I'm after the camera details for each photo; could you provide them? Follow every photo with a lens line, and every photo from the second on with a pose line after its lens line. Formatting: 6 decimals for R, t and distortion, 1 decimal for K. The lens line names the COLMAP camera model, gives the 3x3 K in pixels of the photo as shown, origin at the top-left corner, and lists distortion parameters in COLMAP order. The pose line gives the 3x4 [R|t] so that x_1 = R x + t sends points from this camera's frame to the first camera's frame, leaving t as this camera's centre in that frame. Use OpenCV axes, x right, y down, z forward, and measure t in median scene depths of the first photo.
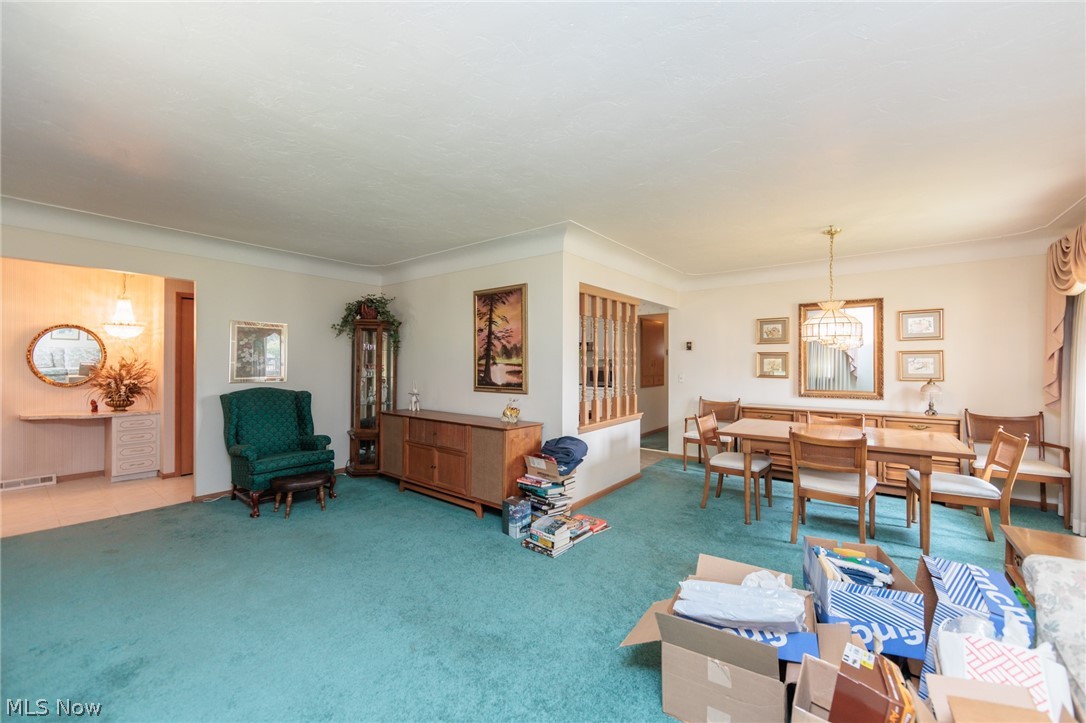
lens RADIAL K [[433.2, 0, 548.2], [0, 433.2, 359.1], [0, 0, 1]] dist [-0.001032, -0.001139]
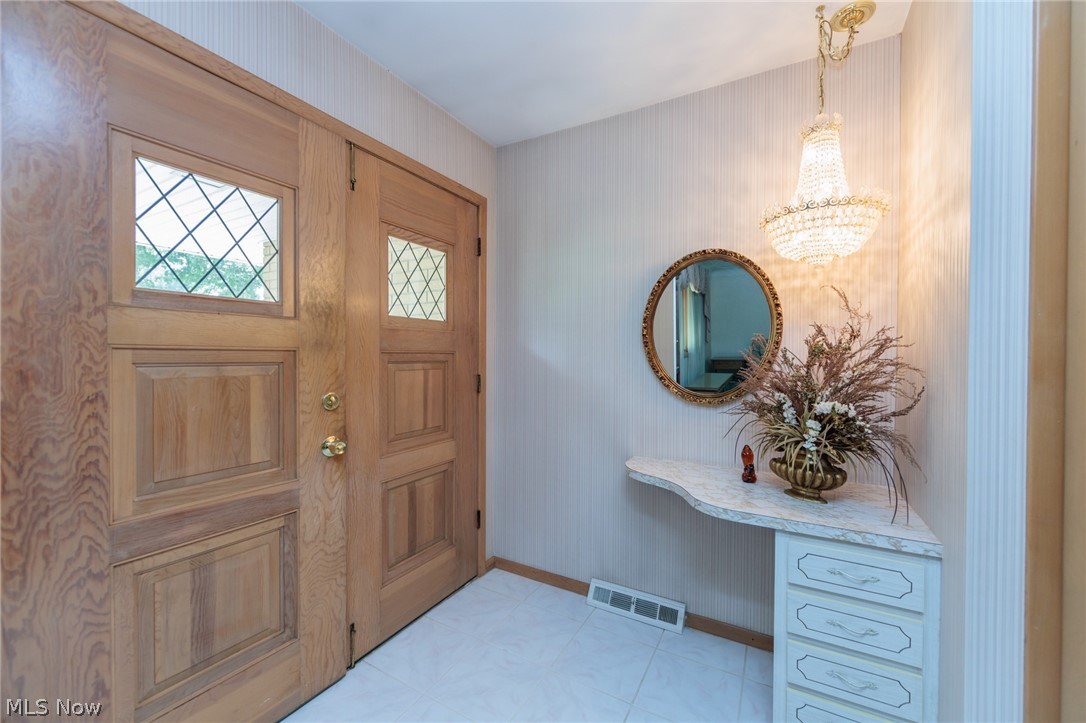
lens RADIAL K [[433.2, 0, 548.7], [0, 433.2, 359.1], [0, 0, 1]] dist [-0.001032, -0.001139]
pose [[0.174063, 0.011004, -0.984673, -0.716355], [-0.000779, 0.999939, 0.011037, 0.017412], [0.984734, -0.001154, 0.174061, 0.762406]]
